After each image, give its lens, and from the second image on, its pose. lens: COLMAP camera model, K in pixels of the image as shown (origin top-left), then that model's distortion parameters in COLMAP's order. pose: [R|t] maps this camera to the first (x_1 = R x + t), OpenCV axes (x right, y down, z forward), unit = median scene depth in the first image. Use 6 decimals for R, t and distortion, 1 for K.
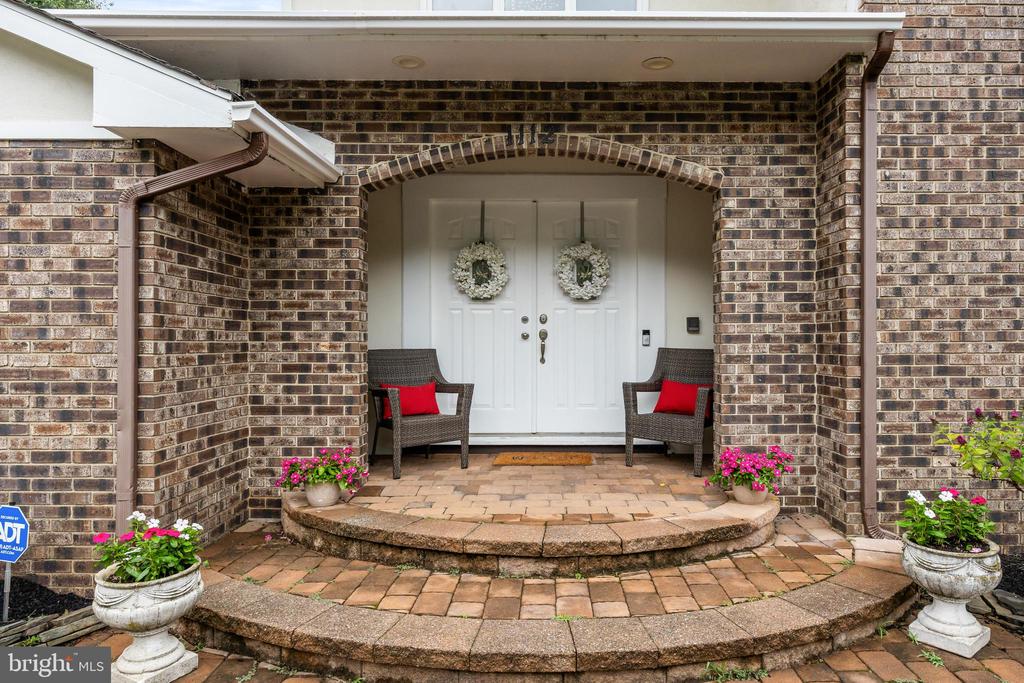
lens RADIAL K [[652.2, 0, 514.1], [0, 652.2, 338.7], [0, 0, 1]] dist [-0.005669, -0.000760]
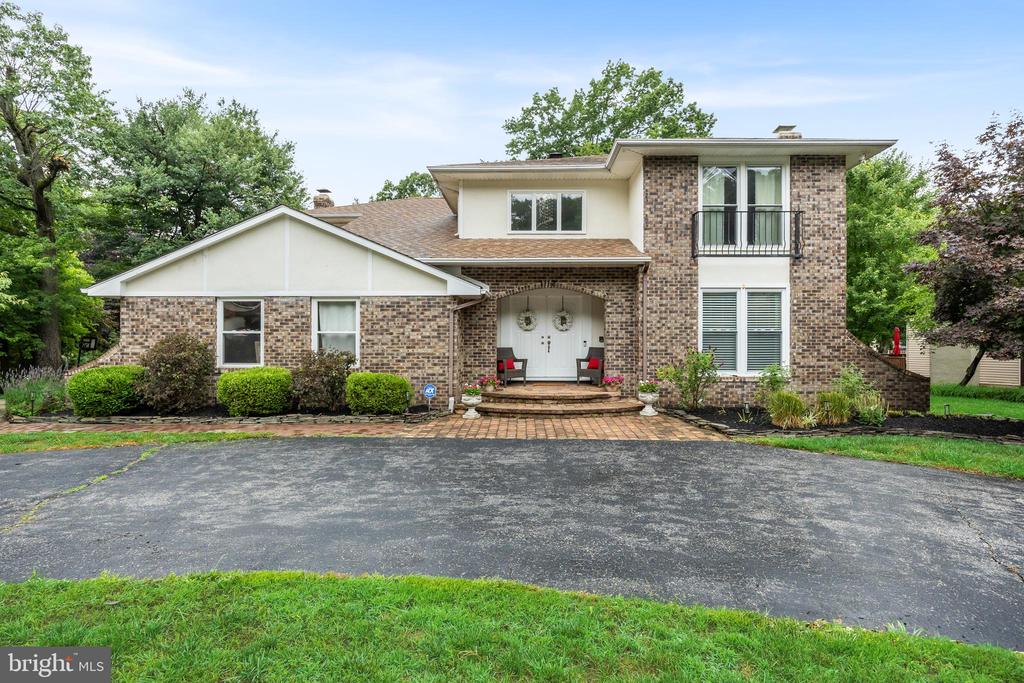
lens RADIAL K [[424.2, 0, 507.0], [0, 424.2, 346.9], [0, 0, 1]] dist [0.000423, 0.000000]
pose [[0.999872, 0.000992, -0.015987, -0.149089], [-0.000706, 0.999840, 0.017892, -0.026877], [0.016002, -0.017879, 0.999712, -1.177175]]
